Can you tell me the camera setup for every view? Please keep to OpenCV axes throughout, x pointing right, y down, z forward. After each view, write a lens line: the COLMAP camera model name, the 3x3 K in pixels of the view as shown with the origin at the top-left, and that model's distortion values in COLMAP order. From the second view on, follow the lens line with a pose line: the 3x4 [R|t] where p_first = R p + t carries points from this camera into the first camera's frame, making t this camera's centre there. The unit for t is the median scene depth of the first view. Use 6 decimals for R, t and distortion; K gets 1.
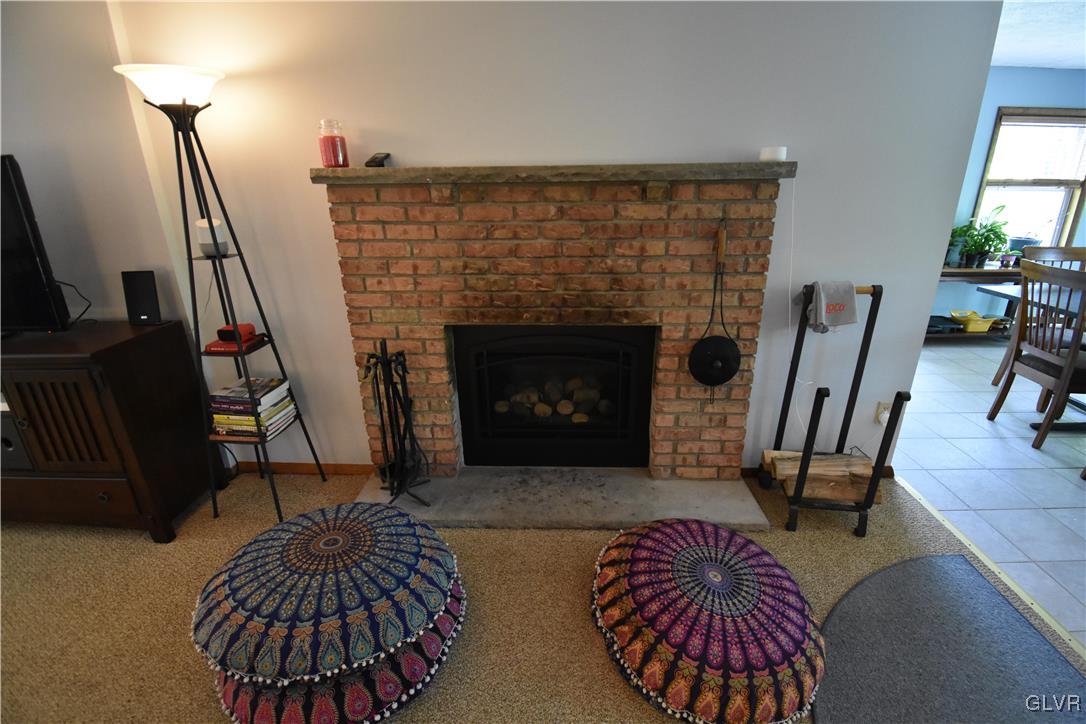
lens RADIAL K [[468.1, 0, 563.4], [0, 468.1, 364.2], [0, 0, 1]] dist [-0.000503, -0.012870]
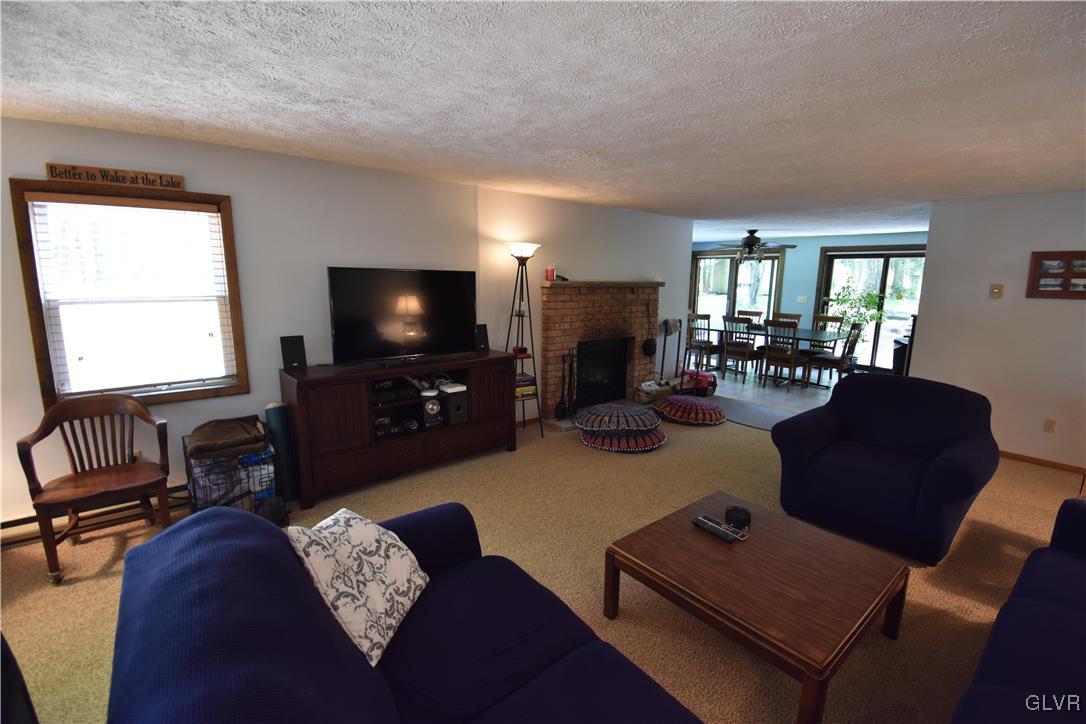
lens RADIAL K [[476.6, 0, 543.0], [0, 476.6, 362.0], [0, 0, 1]] dist [0.018769, -0.025248]
pose [[0.750559, -0.091533, 0.654433, -2.158290], [0.213980, 0.970665, -0.109647, 0.267786], [-0.625199, 0.222332, 0.748128, -0.769162]]
